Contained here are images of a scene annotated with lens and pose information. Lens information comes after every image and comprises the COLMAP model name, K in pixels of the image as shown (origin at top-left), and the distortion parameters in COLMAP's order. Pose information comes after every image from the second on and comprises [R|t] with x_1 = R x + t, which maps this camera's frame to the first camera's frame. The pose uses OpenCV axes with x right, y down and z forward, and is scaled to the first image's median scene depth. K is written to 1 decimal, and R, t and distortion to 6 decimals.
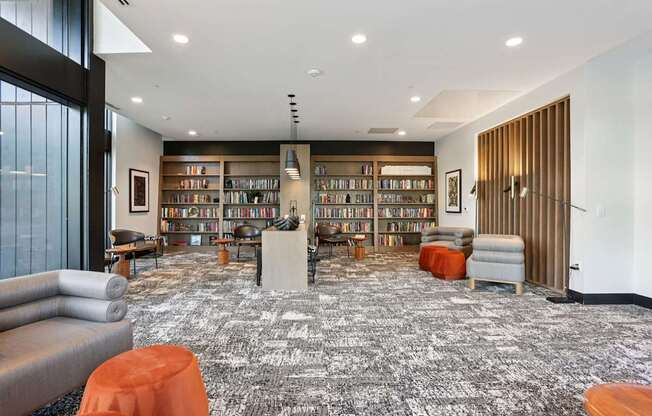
lens RADIAL K [[312.5, 0, 312.8], [0, 312.5, 202.3], [0, 0, 1]] dist [-0.037654, 0.000455]
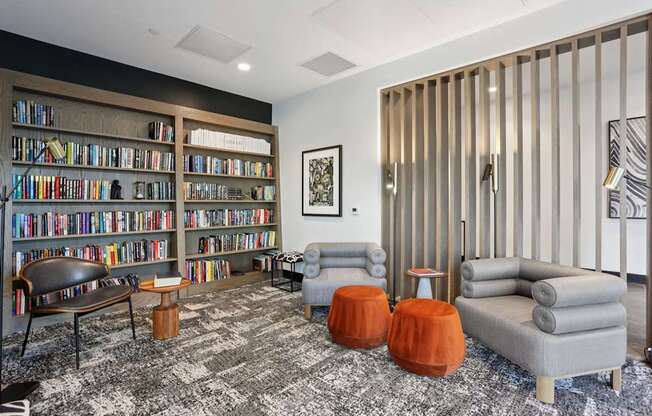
lens RADIAL K [[312.5, 0, 312.8], [0, 312.5, 202.3], [0, 0, 1]] dist [-0.037654, 0.000455]
pose [[0.691908, 0.000401, 0.721985, -0.008436], [-0.001526, 0.999998, 0.000907, 0.005163], [-0.721984, -0.001729, 0.691908, 0.506300]]
